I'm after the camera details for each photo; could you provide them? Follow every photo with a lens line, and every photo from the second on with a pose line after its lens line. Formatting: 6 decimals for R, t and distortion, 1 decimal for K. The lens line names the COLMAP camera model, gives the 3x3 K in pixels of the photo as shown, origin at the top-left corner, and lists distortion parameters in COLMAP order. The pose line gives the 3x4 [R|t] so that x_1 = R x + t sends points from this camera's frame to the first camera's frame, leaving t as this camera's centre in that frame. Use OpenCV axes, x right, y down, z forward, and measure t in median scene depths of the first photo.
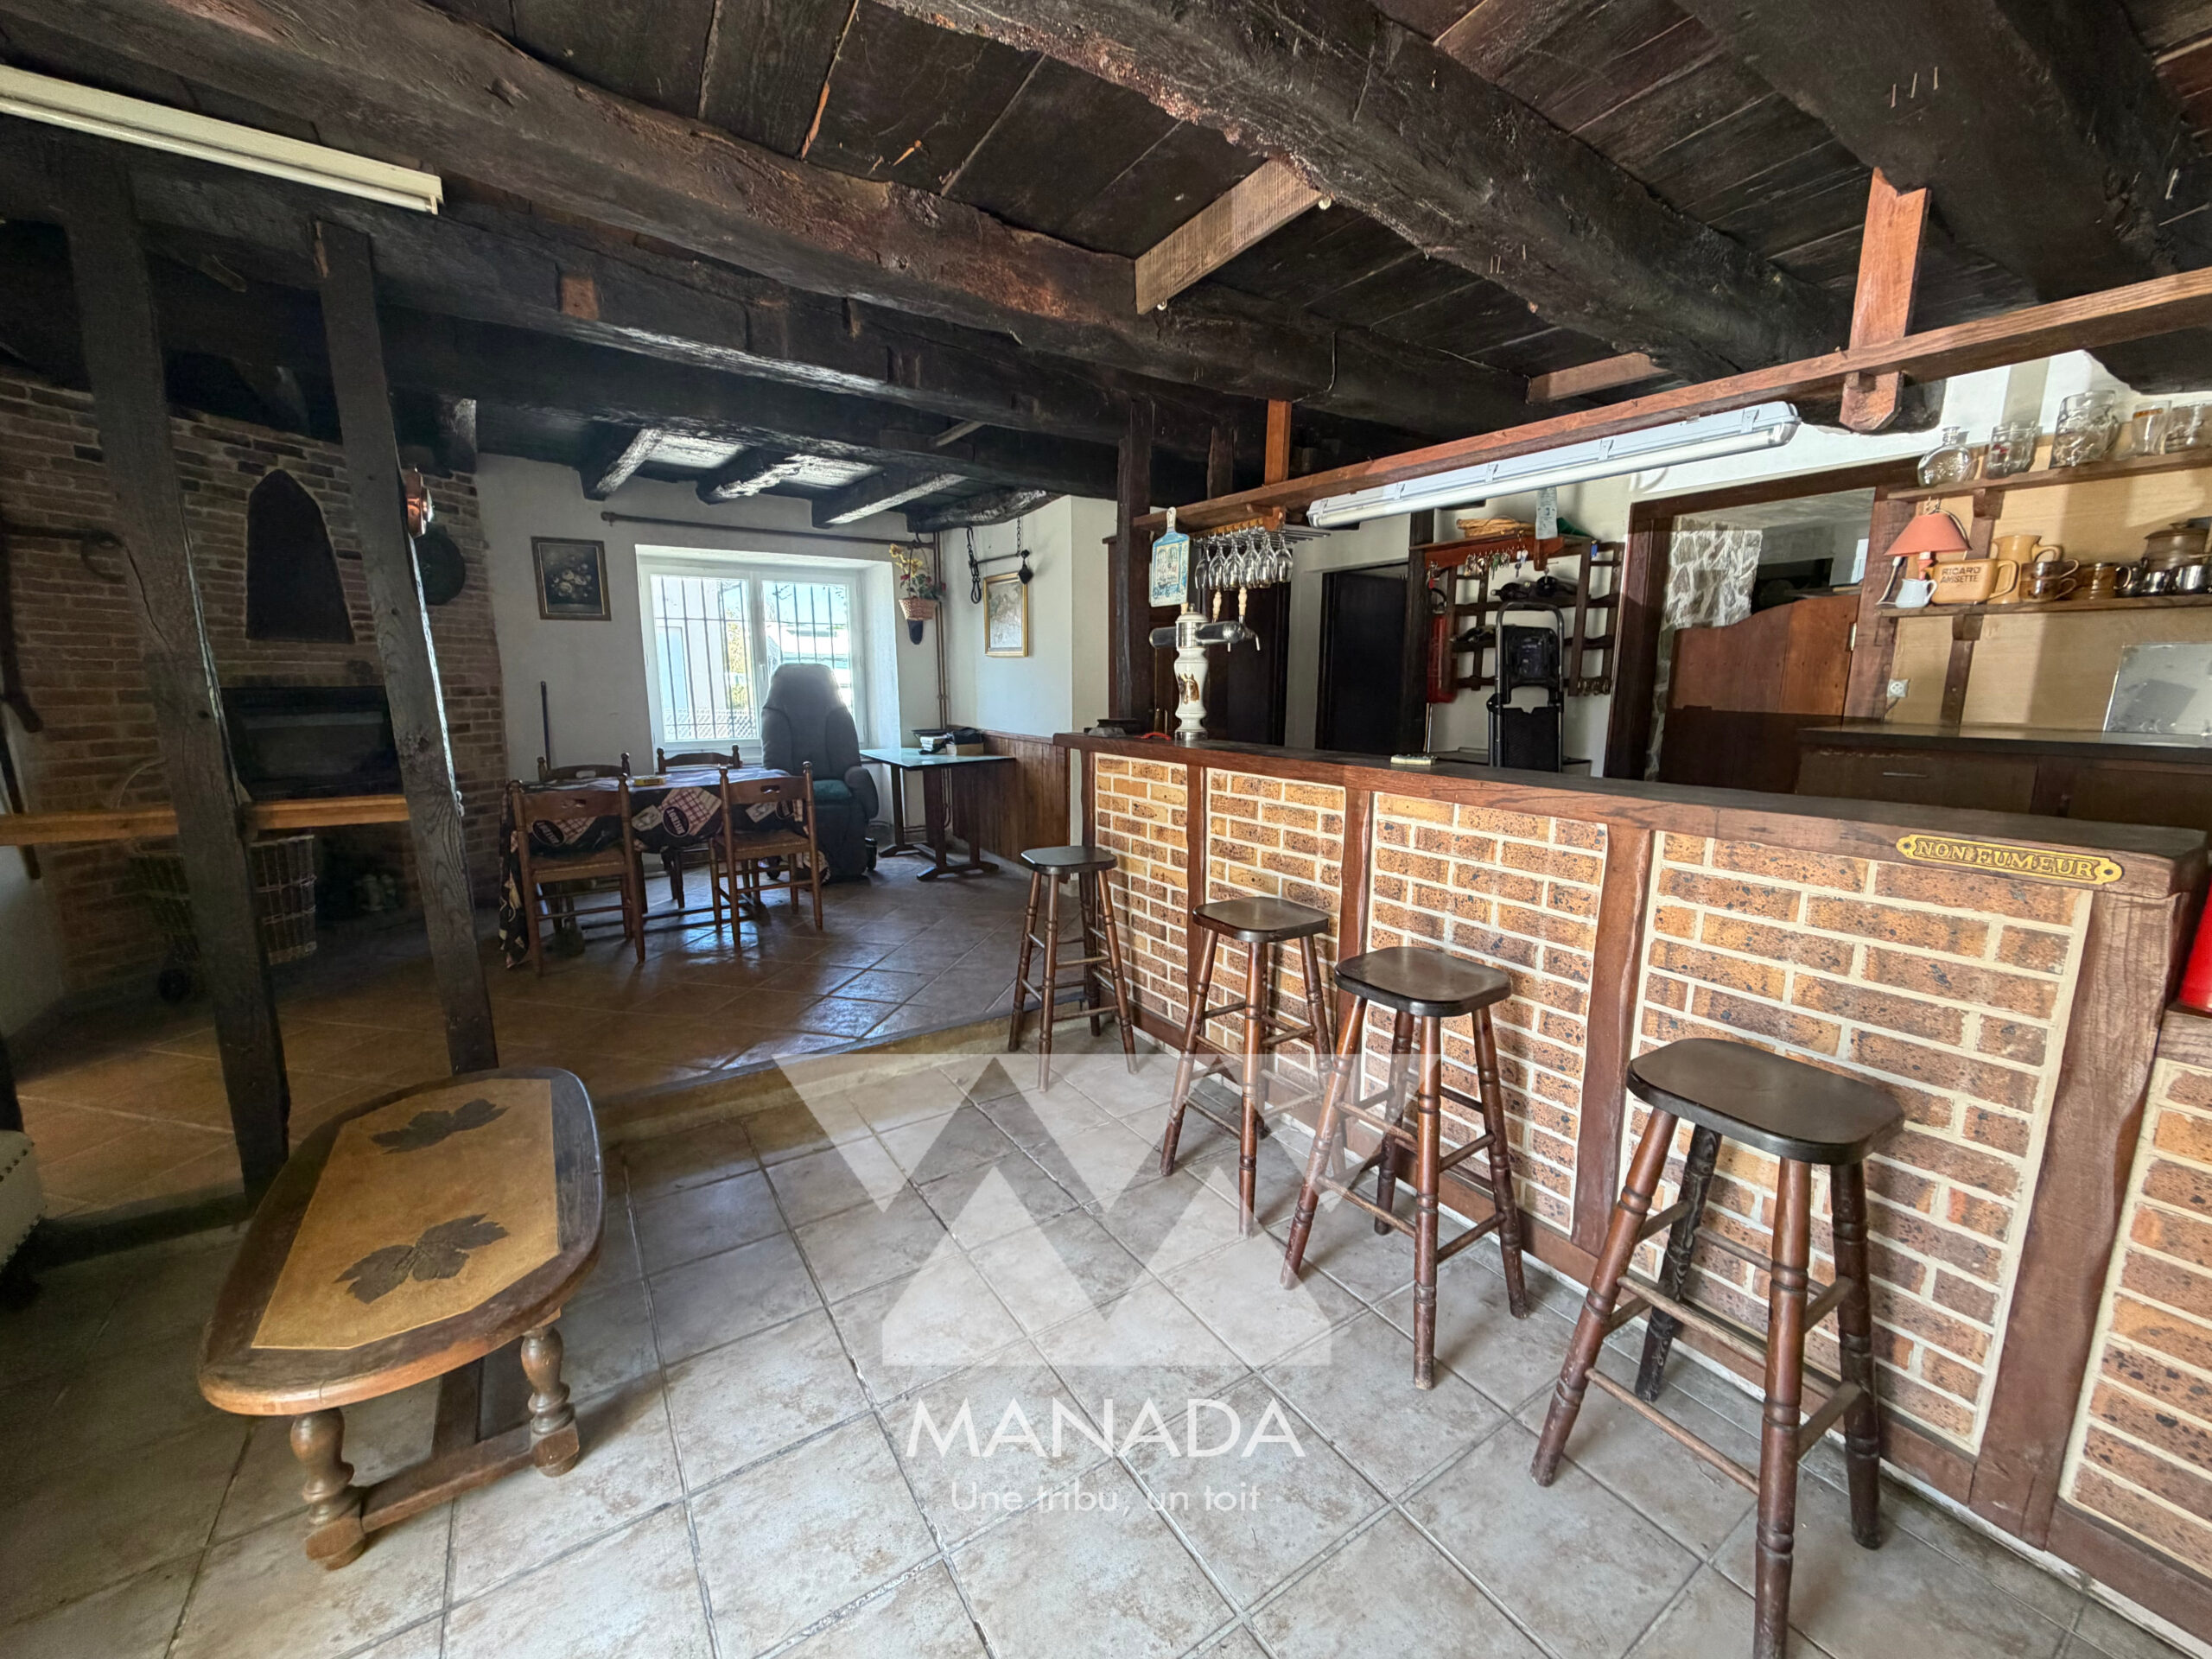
lens RADIAL K [[866.9, 0, 1107.9], [0, 866.9, 827.2], [0, 0, 1]] dist [-0.000768, -0.000103]
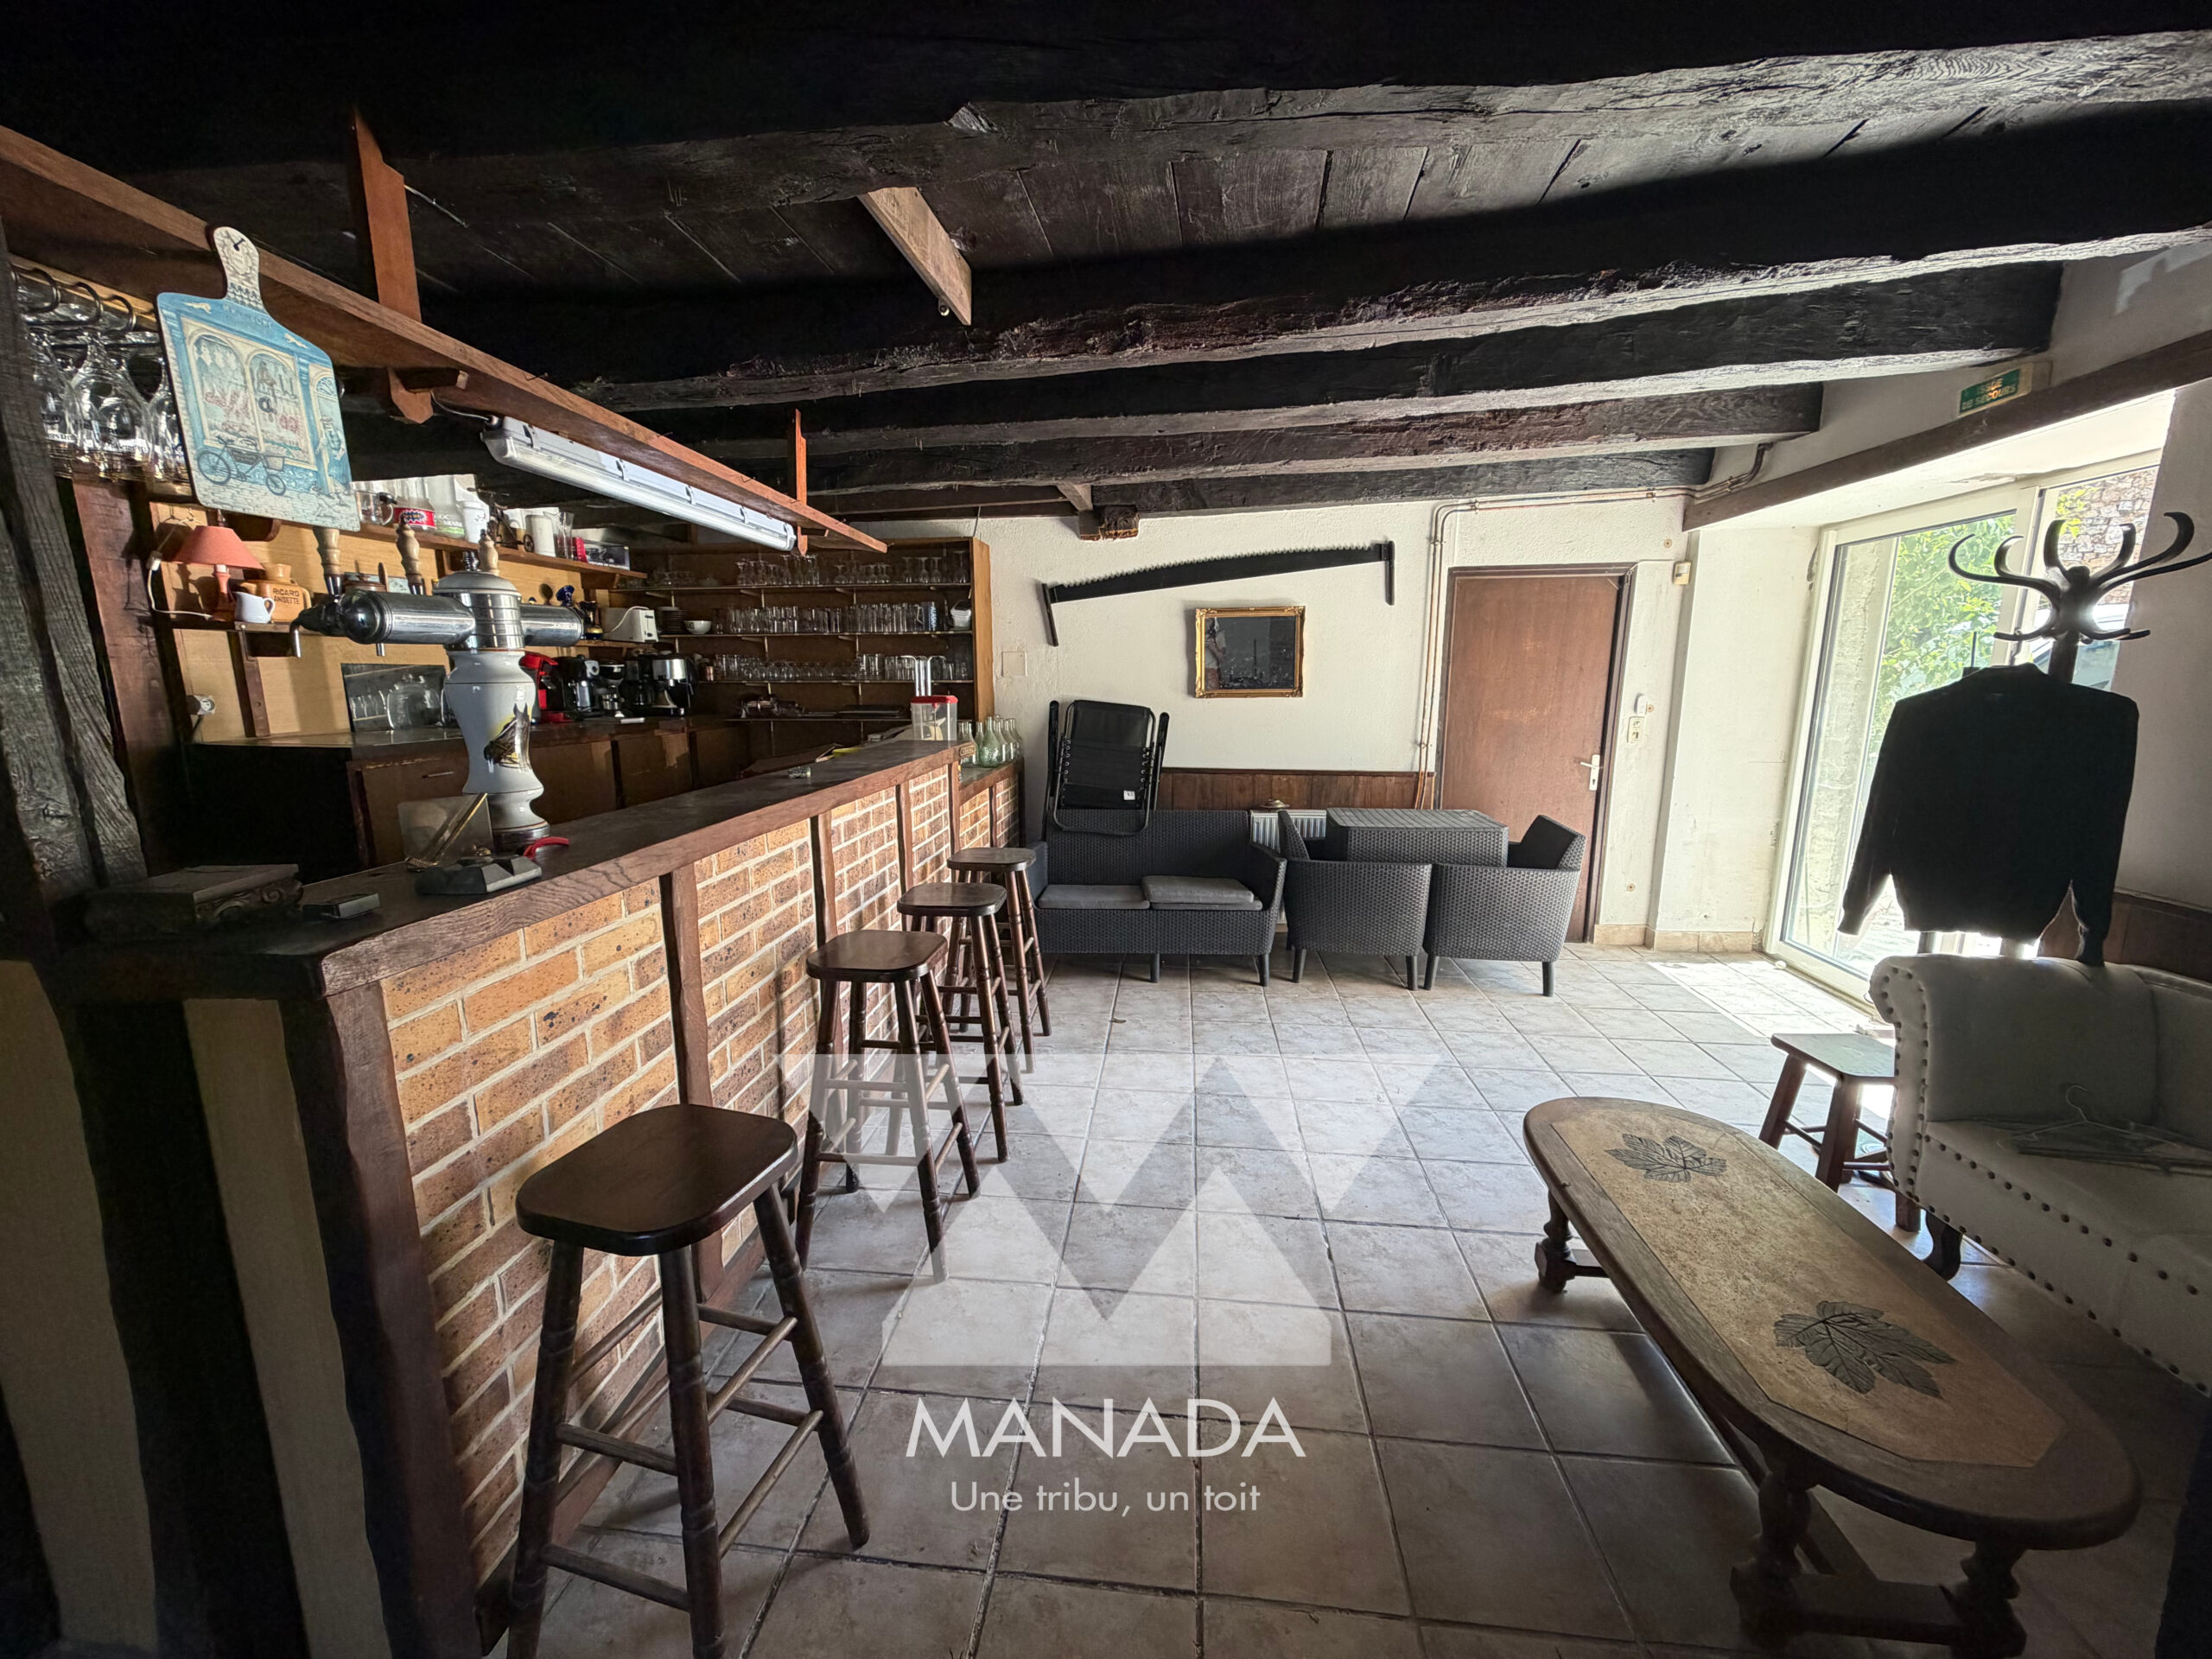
lens RADIAL K [[866.9, 0, 1107.9], [0, 866.9, 828.8], [0, 0, 1]] dist [-0.000768, -0.000103]
pose [[-0.780887, -0.110296, 0.614858, -0.449054], [0.110467, 0.944393, 0.309706, -0.221580], [-0.614827, 0.309767, -0.725280, 1.151336]]
